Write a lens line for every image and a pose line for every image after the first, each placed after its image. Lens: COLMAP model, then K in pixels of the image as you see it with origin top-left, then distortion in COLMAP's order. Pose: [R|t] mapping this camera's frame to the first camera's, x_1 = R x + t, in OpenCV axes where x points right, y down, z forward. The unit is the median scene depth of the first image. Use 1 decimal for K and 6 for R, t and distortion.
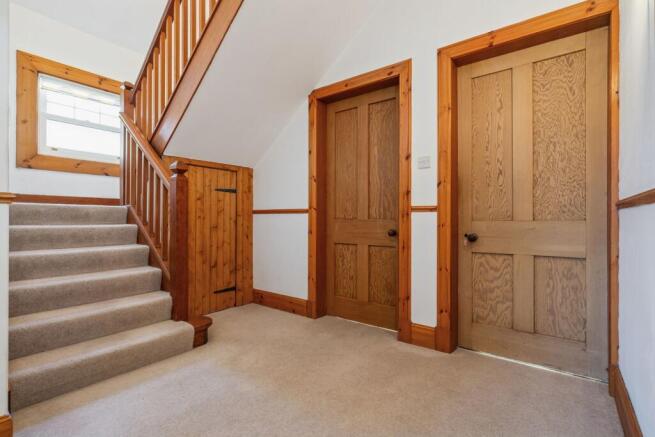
lens RADIAL K [[314.4, 0, 326.9], [0, 314.4, 216.1], [0, 0, 1]] dist [0.001373, 0.000772]
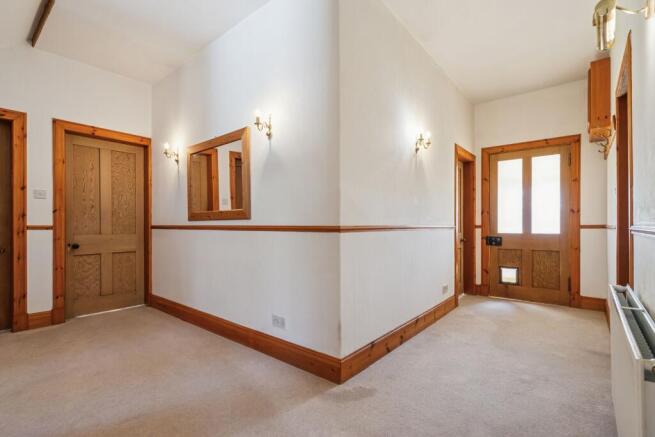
lens RADIAL K [[311.7, 0, 314.9], [0, 311.7, 229.9], [0, 0, 1]] dist [0.001803, 0.000407]
pose [[0.069054, -0.010857, 0.997554, -1.020423], [0.001139, 0.999941, 0.010804, -0.028054], [-0.997612, 0.000390, 0.069062, -0.311314]]
